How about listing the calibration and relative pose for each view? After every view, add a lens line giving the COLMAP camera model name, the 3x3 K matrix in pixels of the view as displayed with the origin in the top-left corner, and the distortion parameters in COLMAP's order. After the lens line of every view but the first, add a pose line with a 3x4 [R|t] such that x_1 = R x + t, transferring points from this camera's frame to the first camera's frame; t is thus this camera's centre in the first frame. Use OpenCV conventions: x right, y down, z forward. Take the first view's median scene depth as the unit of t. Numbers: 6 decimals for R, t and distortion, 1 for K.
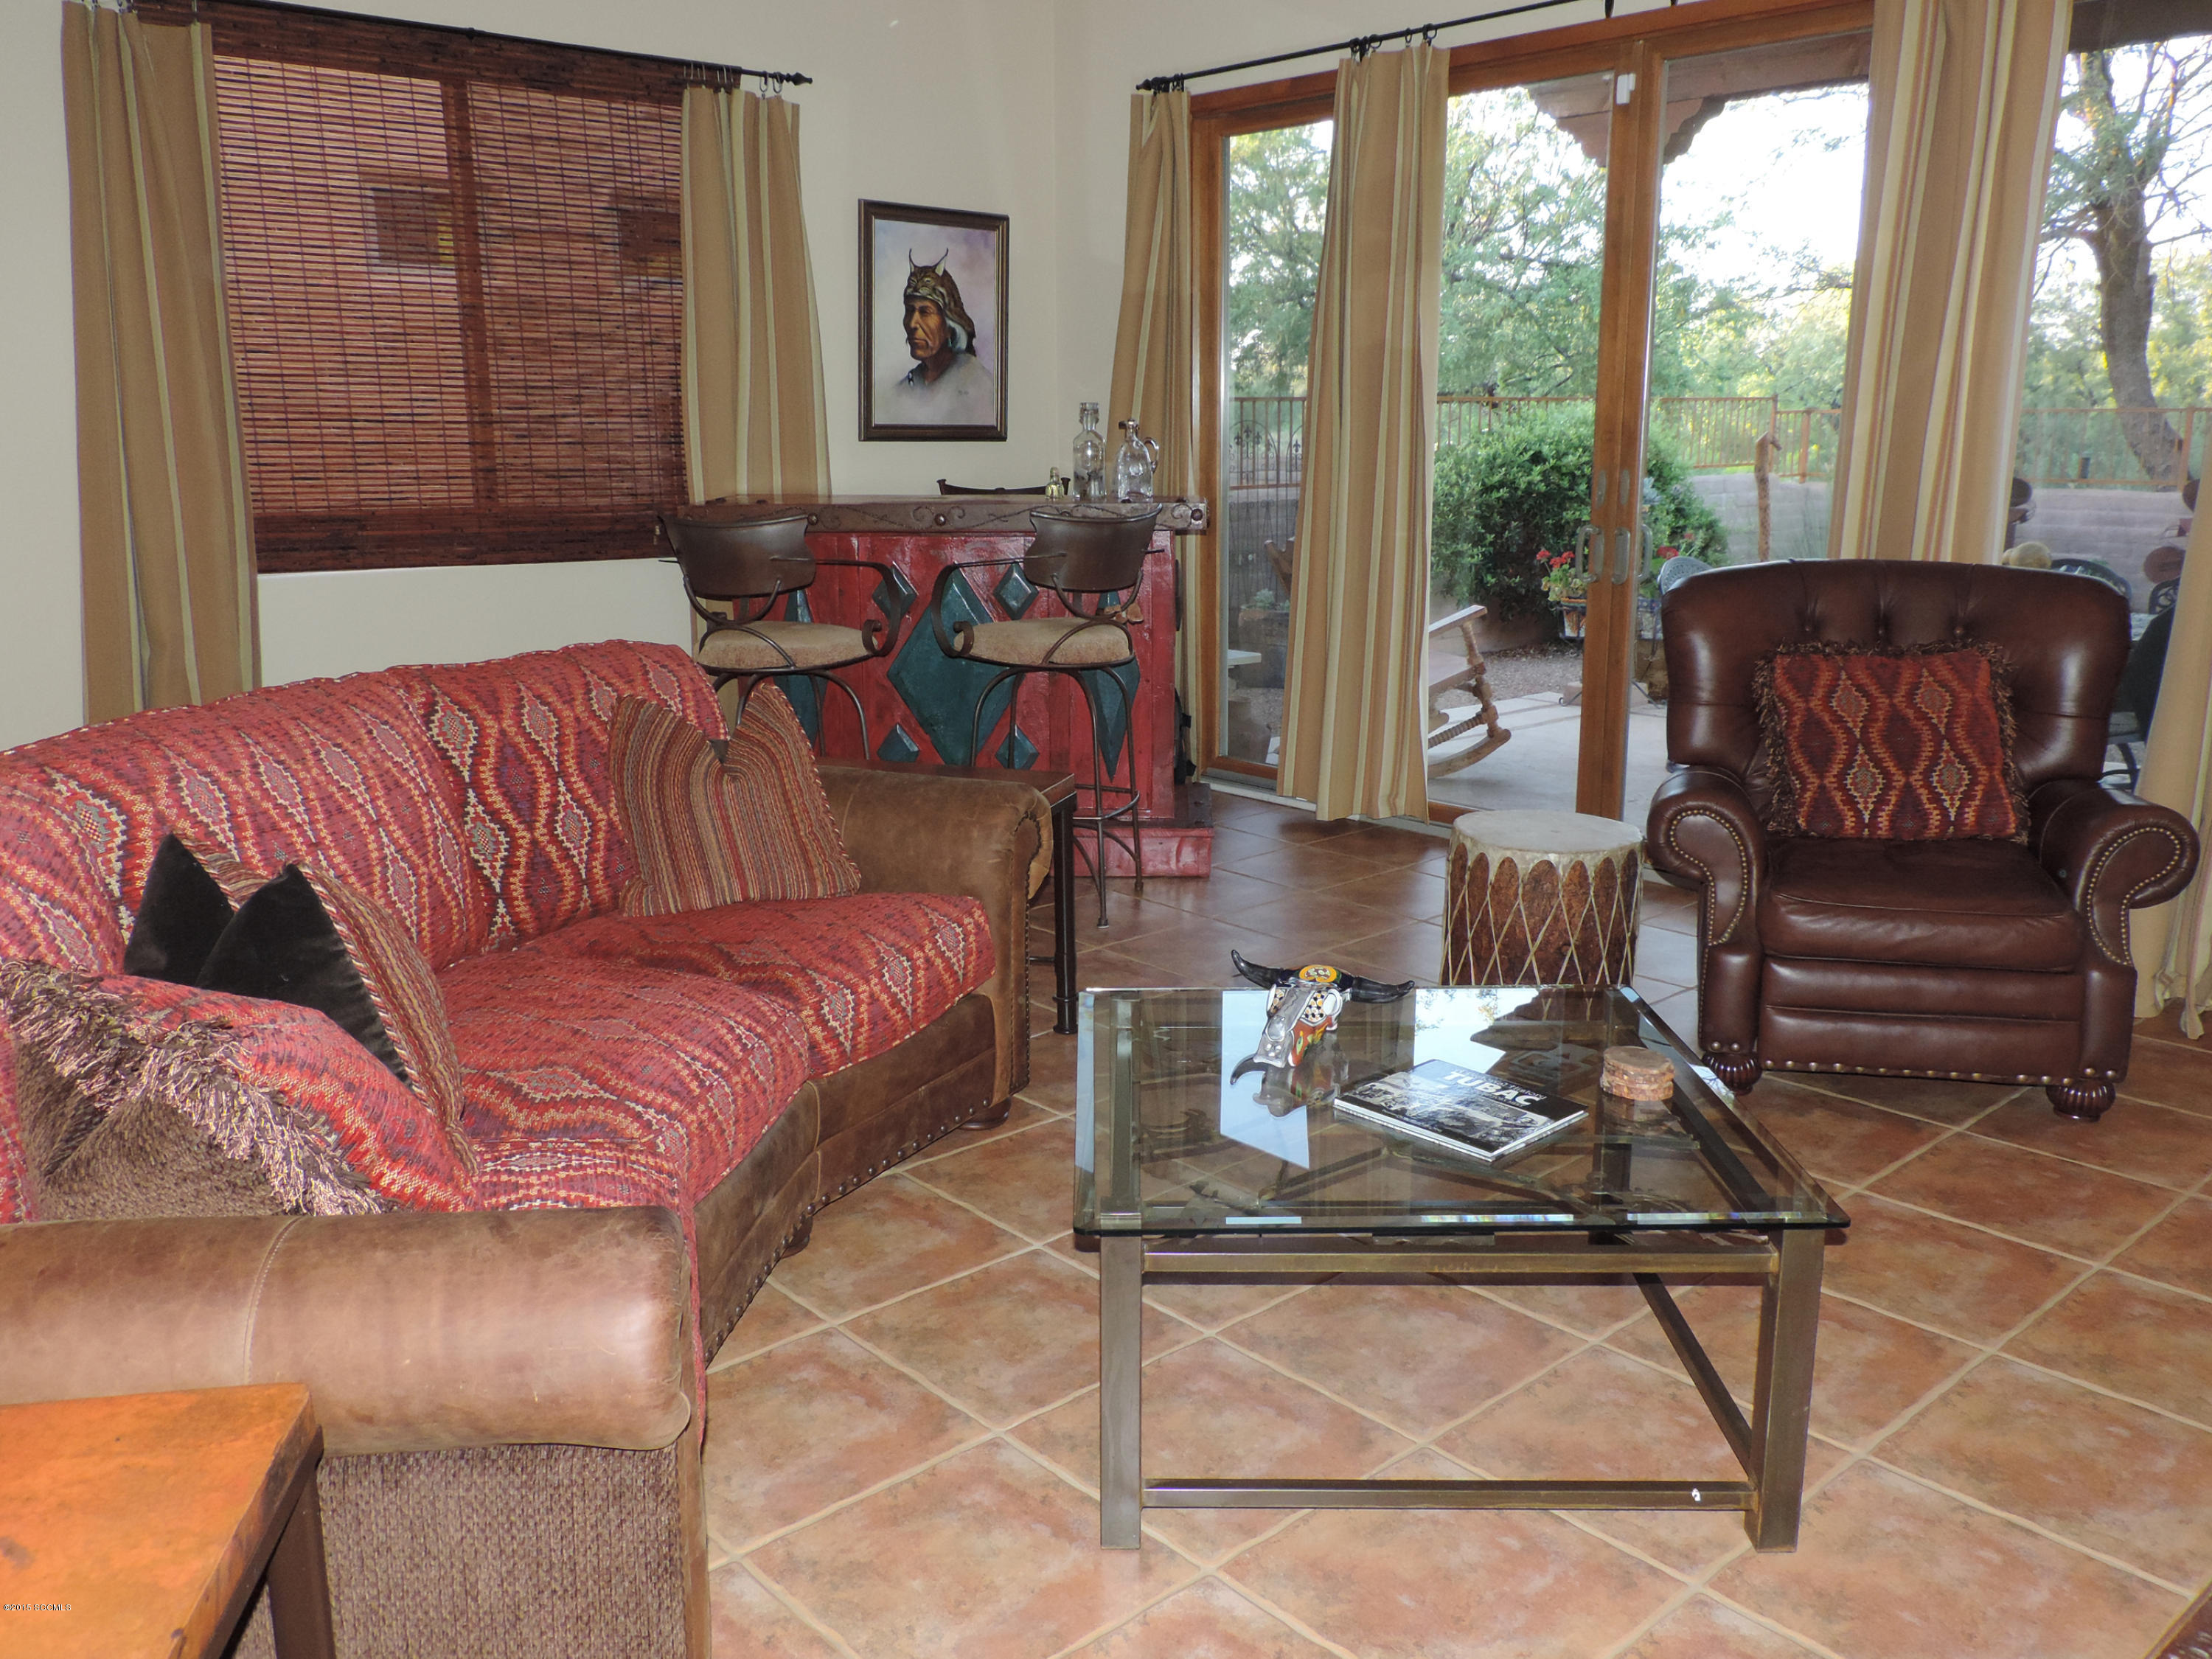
lens RADIAL K [[1832.5, 0, 1101.0], [0, 1832.5, 818.1], [0, 0, 1]] dist [0.019079, -0.011324]
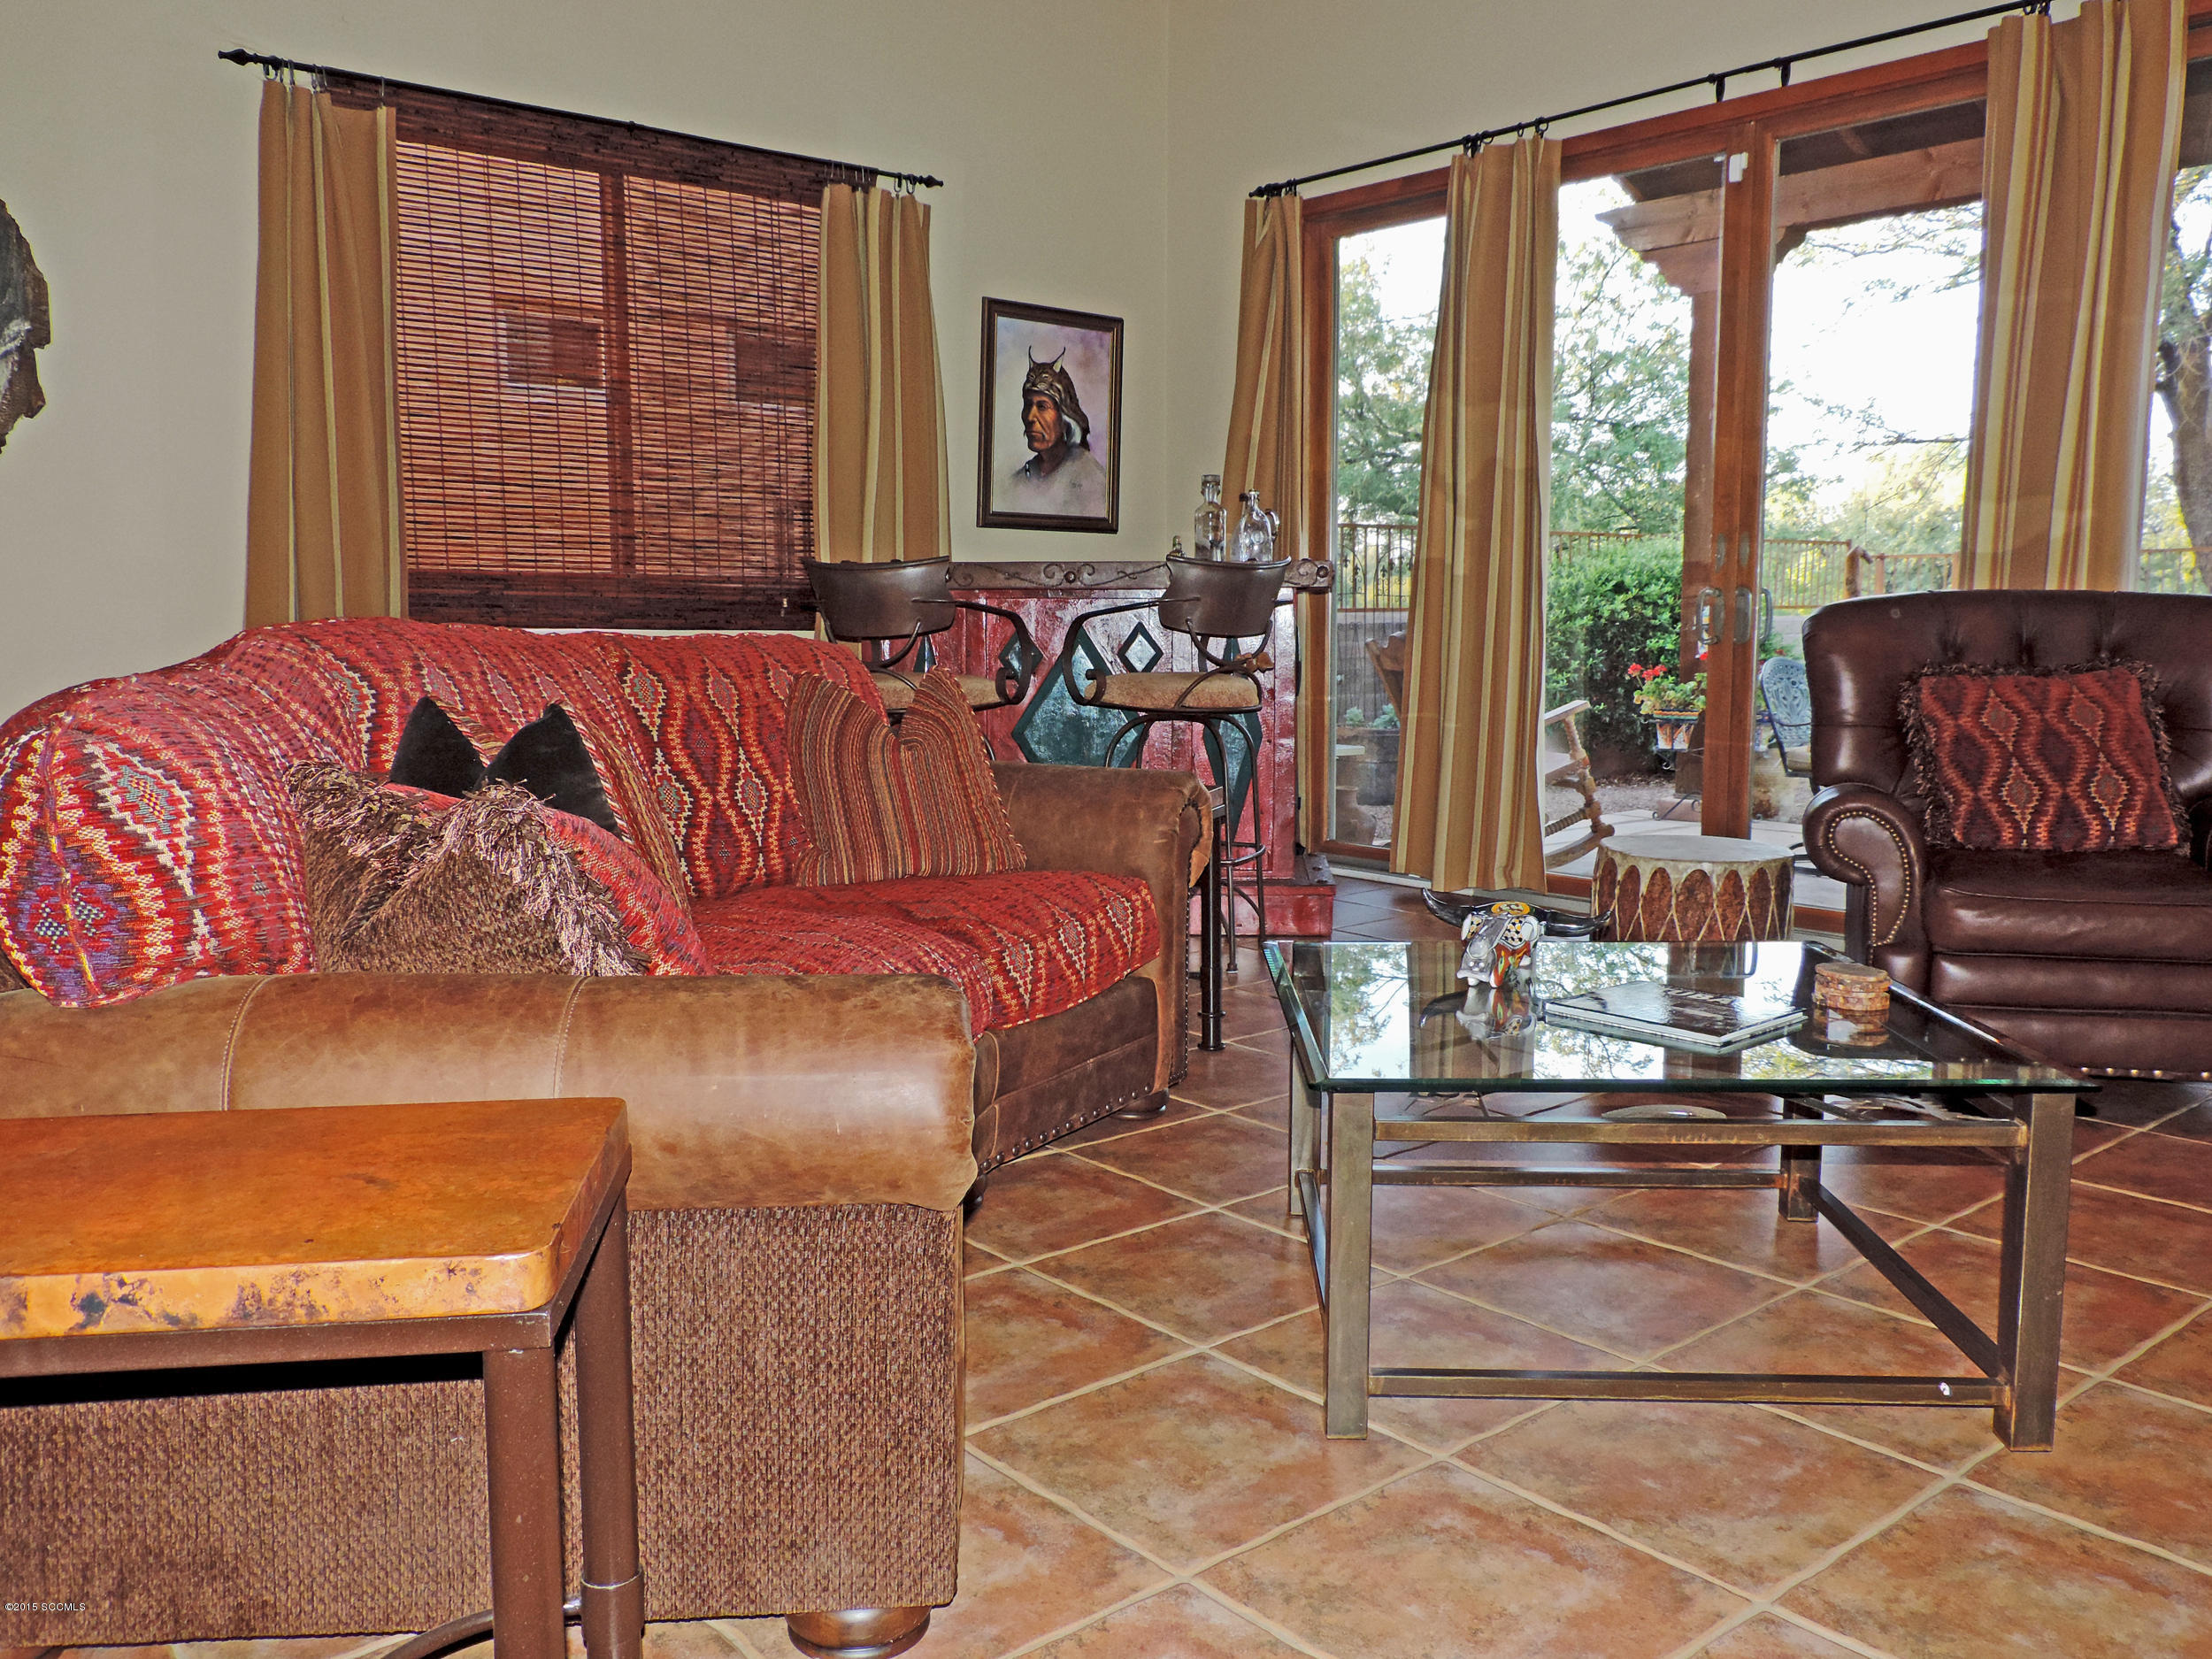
lens RADIAL K [[1832.5, 0, 1101.0], [0, 1832.5, 818.1], [0, 0, 1]] dist [0.019079, -0.011324]
pose [[0.999634, 0.006834, -0.026186, -0.059345], [-0.009508, 0.994594, -0.103407, 0.106166], [0.025338, 0.103618, 0.994294, -0.003341]]
